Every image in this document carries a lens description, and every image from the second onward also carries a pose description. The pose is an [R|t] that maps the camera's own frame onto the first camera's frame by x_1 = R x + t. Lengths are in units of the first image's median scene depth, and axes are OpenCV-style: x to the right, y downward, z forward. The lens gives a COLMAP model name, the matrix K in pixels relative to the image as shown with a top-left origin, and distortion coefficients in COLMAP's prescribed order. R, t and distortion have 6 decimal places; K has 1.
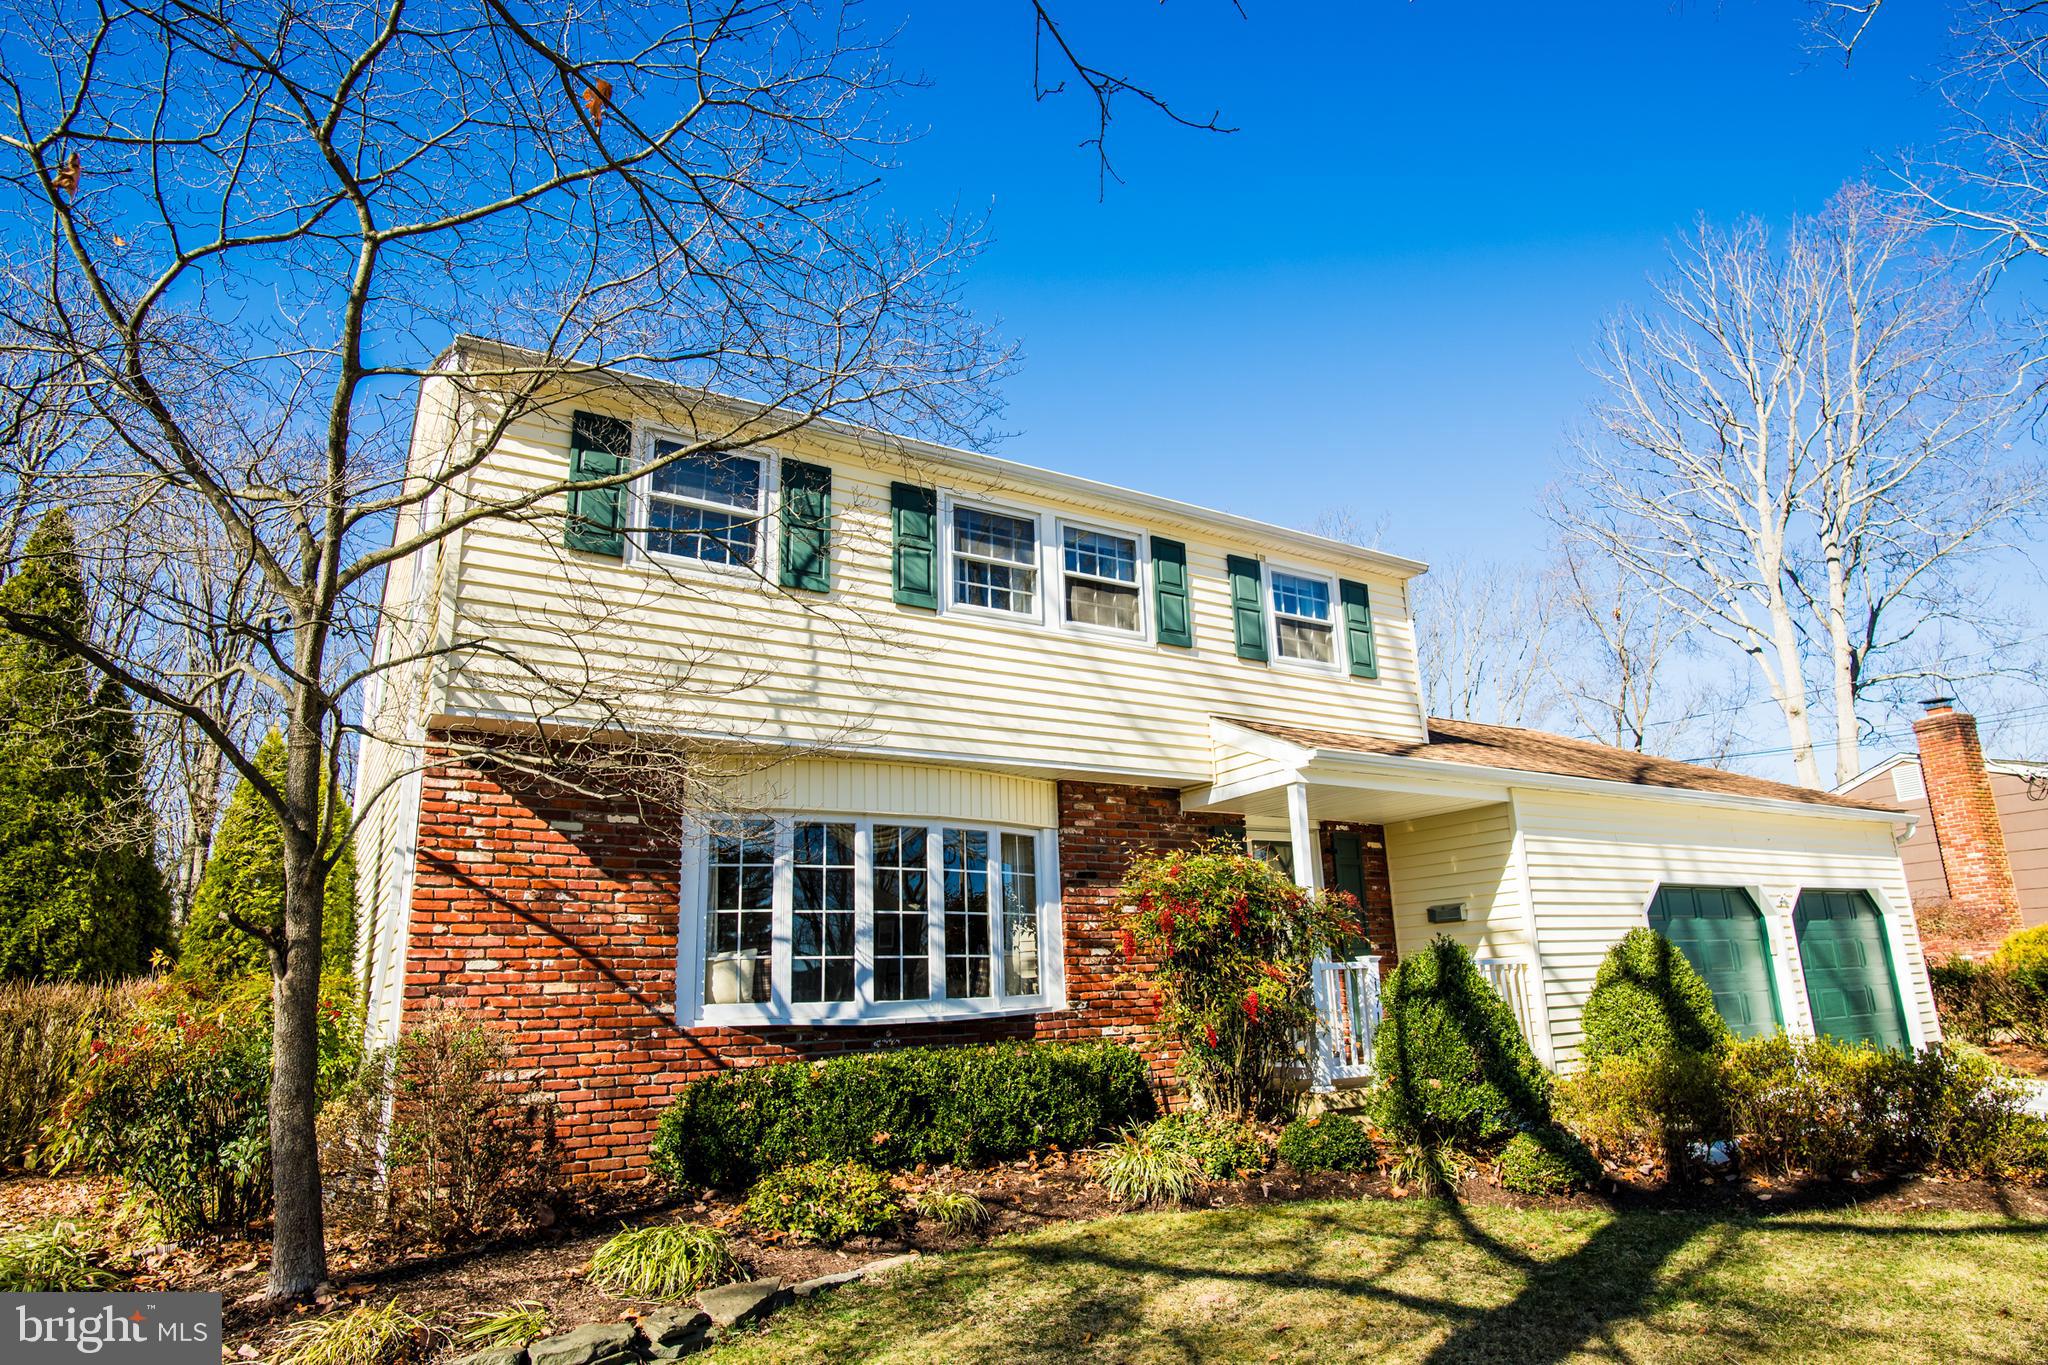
lens RADIAL K [[1176.9, 0, 1037.0], [0, 1176.9, 689.6], [0, 0, 1]] dist [-0.038954, 0.015853]
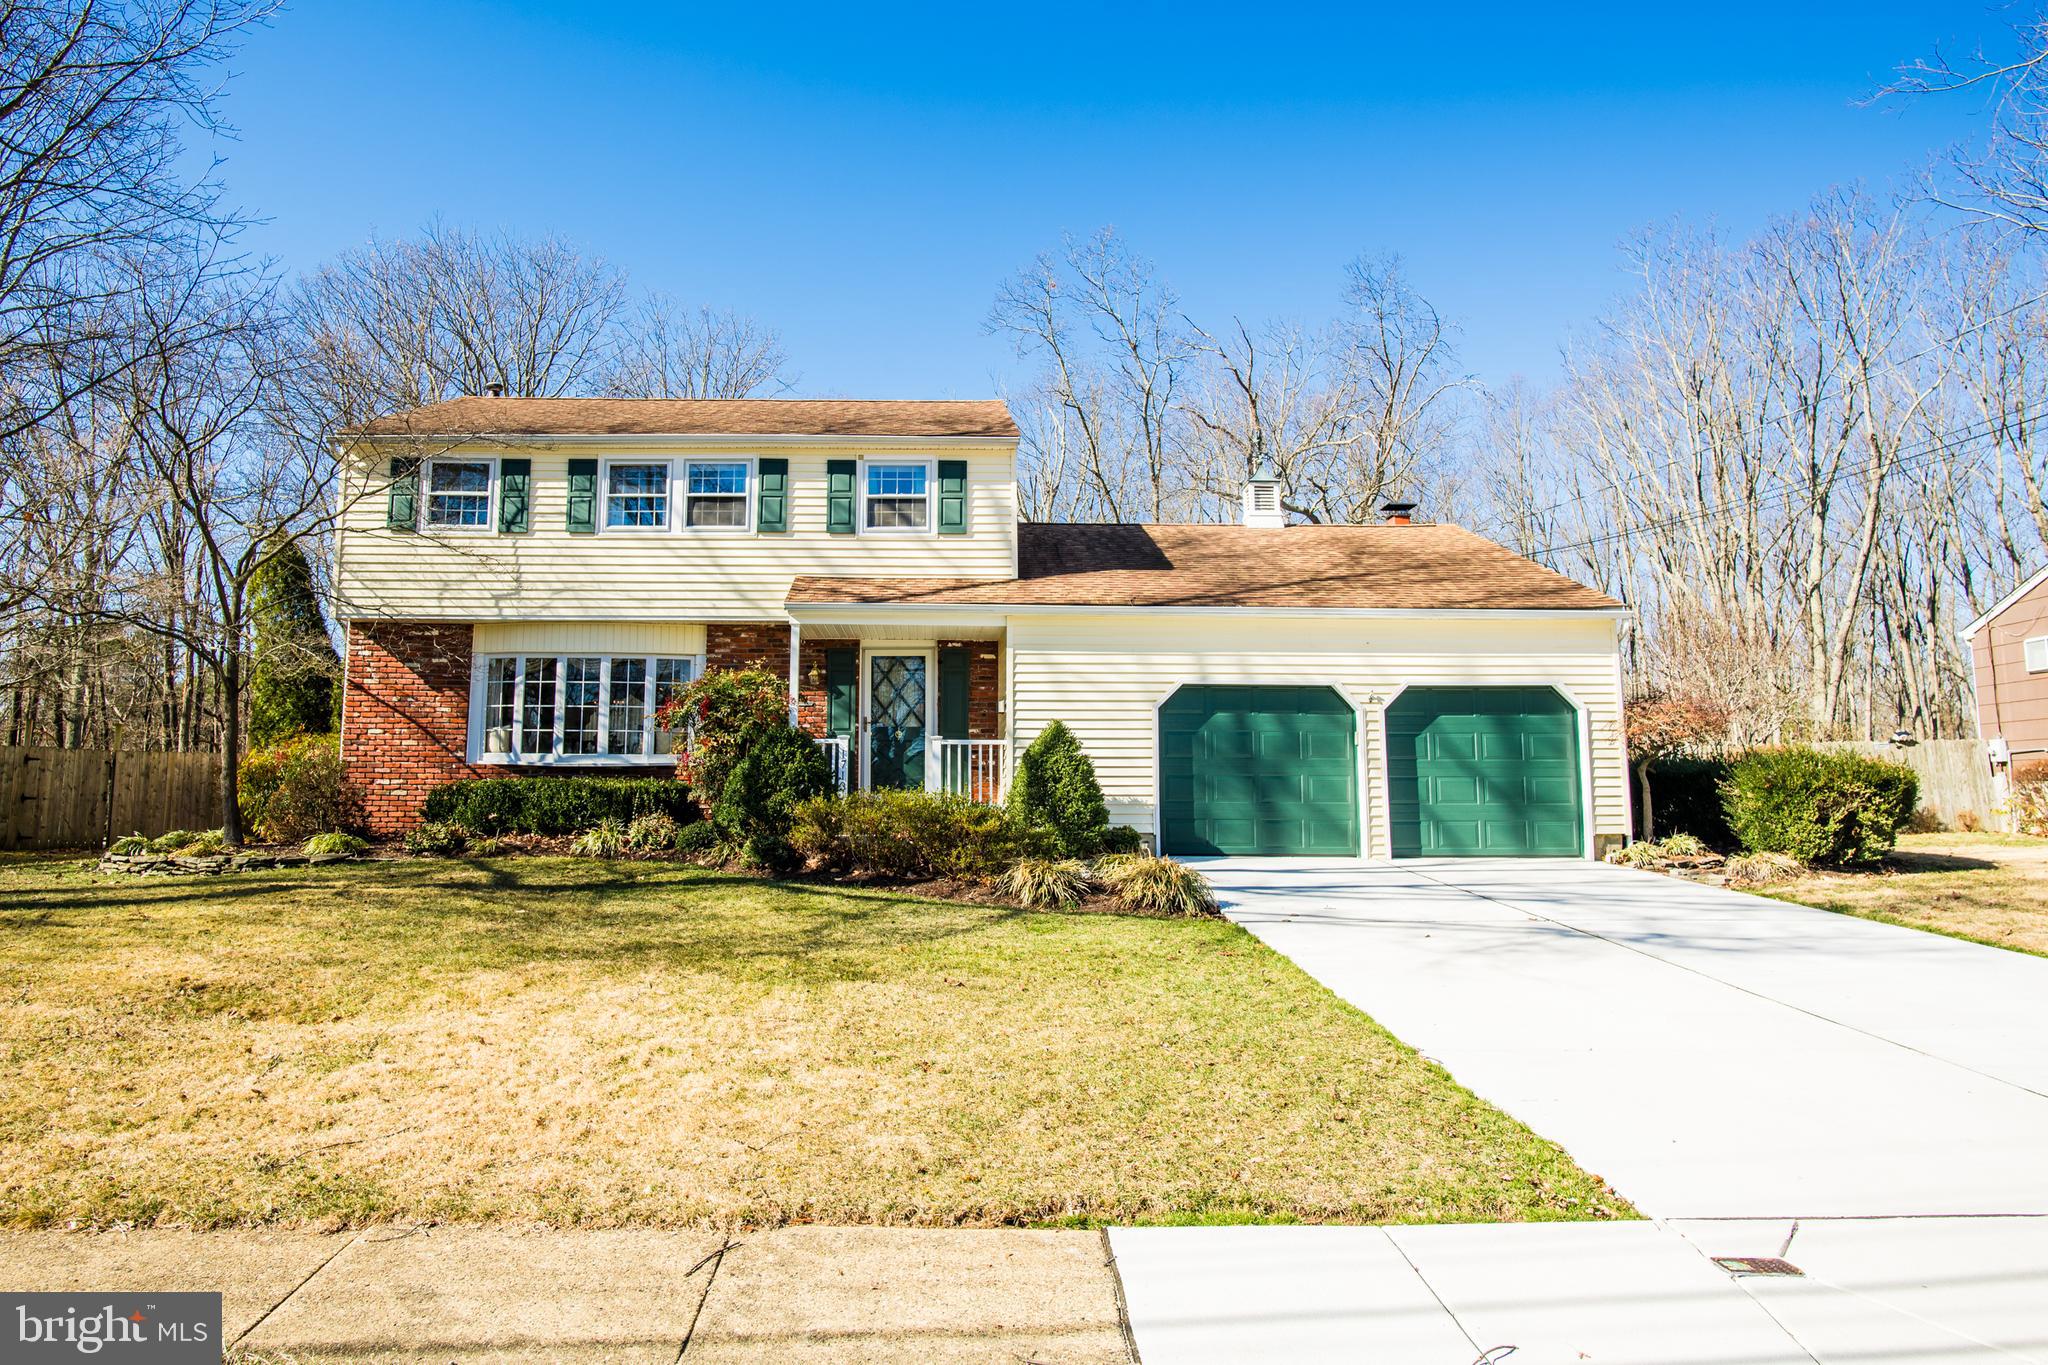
lens RADIAL K [[1263.3, 0, 956.9], [0, 1263.3, 634.3], [0, 0, 1]] dist [-0.033230, 0.002424]
pose [[0.853512, -0.026423, -0.520402, 1.294050], [0.098943, 0.988762, 0.112073, -0.073449], [0.511593, -0.147146, 0.846535, -0.300057]]
